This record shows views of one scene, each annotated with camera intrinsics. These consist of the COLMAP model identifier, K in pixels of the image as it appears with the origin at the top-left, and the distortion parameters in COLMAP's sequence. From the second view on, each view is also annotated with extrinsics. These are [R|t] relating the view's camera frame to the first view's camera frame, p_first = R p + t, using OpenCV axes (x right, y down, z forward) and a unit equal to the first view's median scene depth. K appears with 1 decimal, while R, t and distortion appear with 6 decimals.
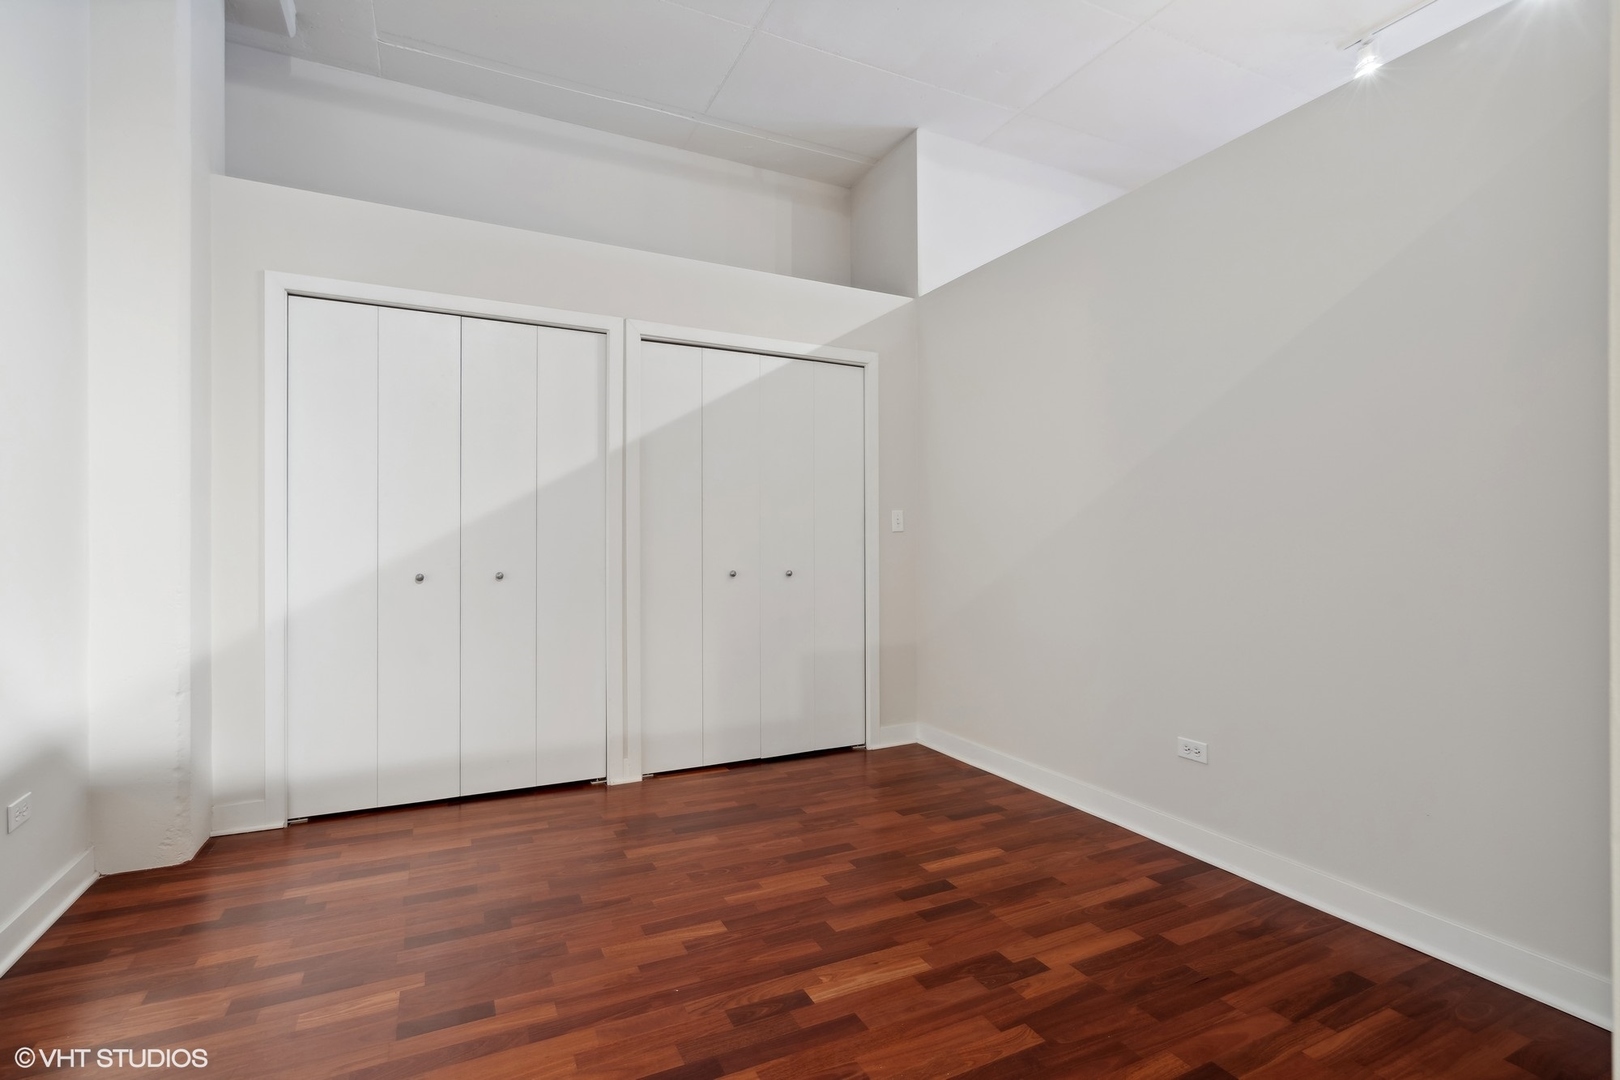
lens RADIAL K [[756.9, 0, 804.9], [0, 756.9, 529.8], [0, 0, 1]] dist [0.000115, 0.000349]
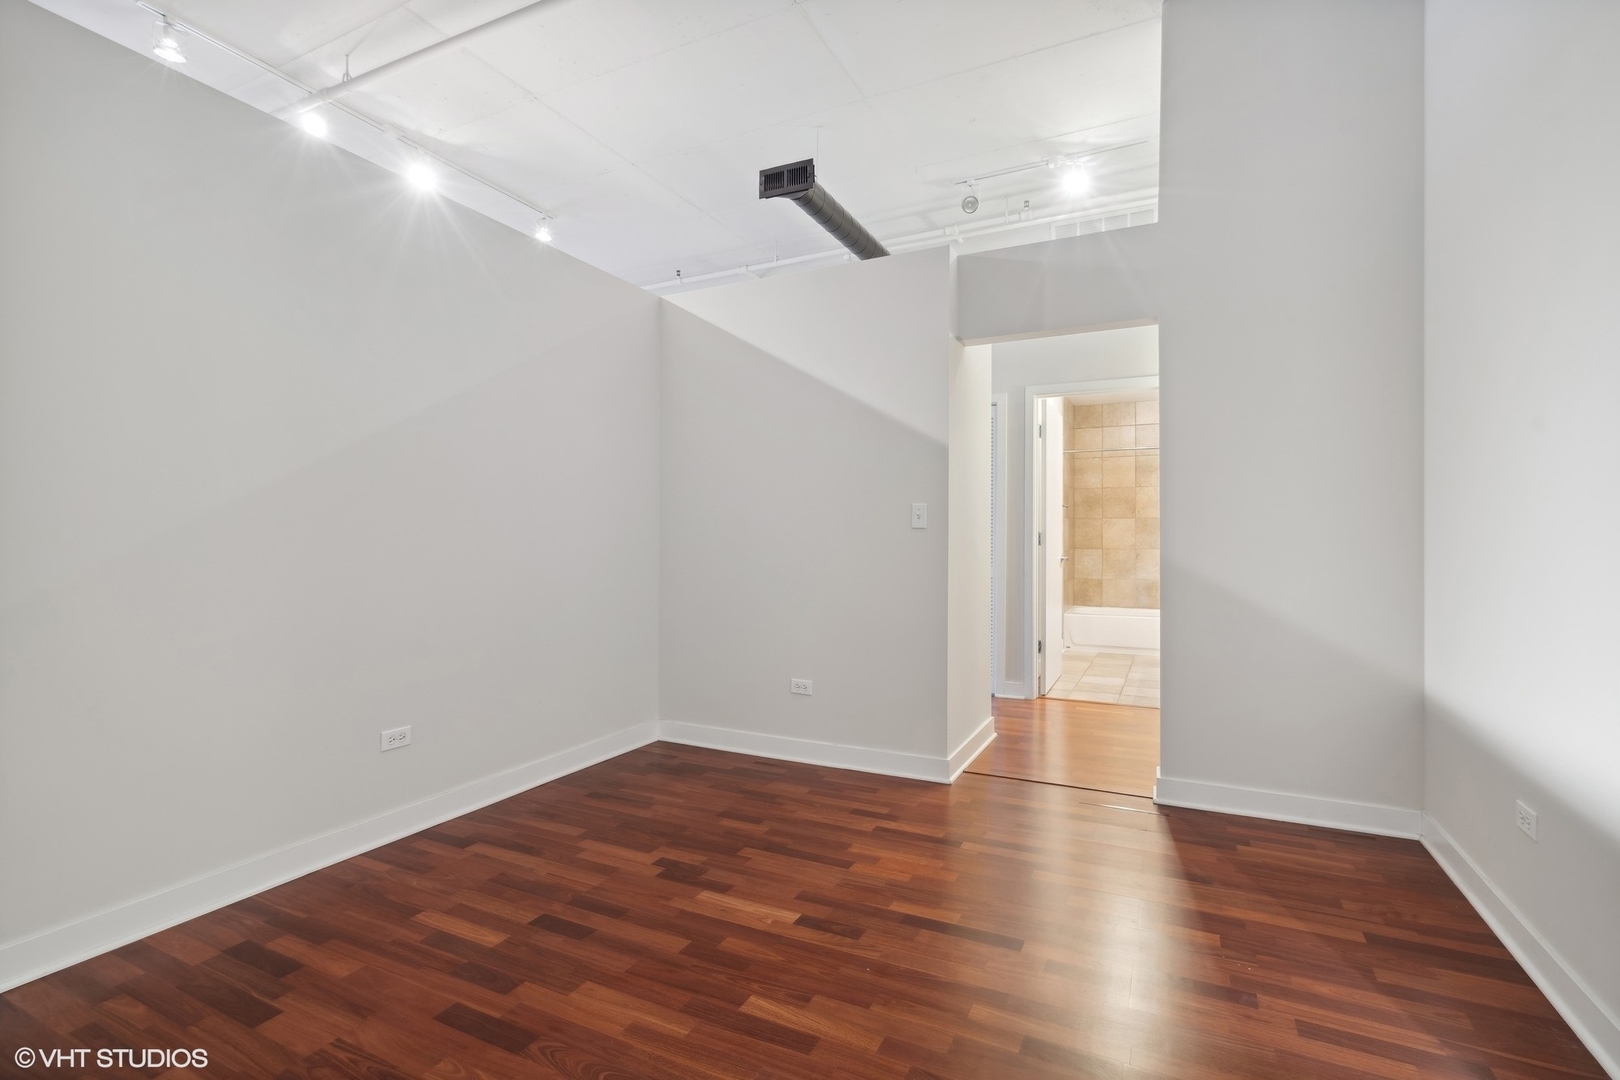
lens RADIAL K [[734.1, 0, 808.6], [0, 734.1, 530.9], [0, 0, 1]] dist [-0.002494, 0.000608]
pose [[-0.596646, 0.002258, 0.802501, -0.793775], [-0.012511, 0.999848, -0.012115, 0.011303], [-0.802407, -0.017269, -0.596527, 1.425336]]
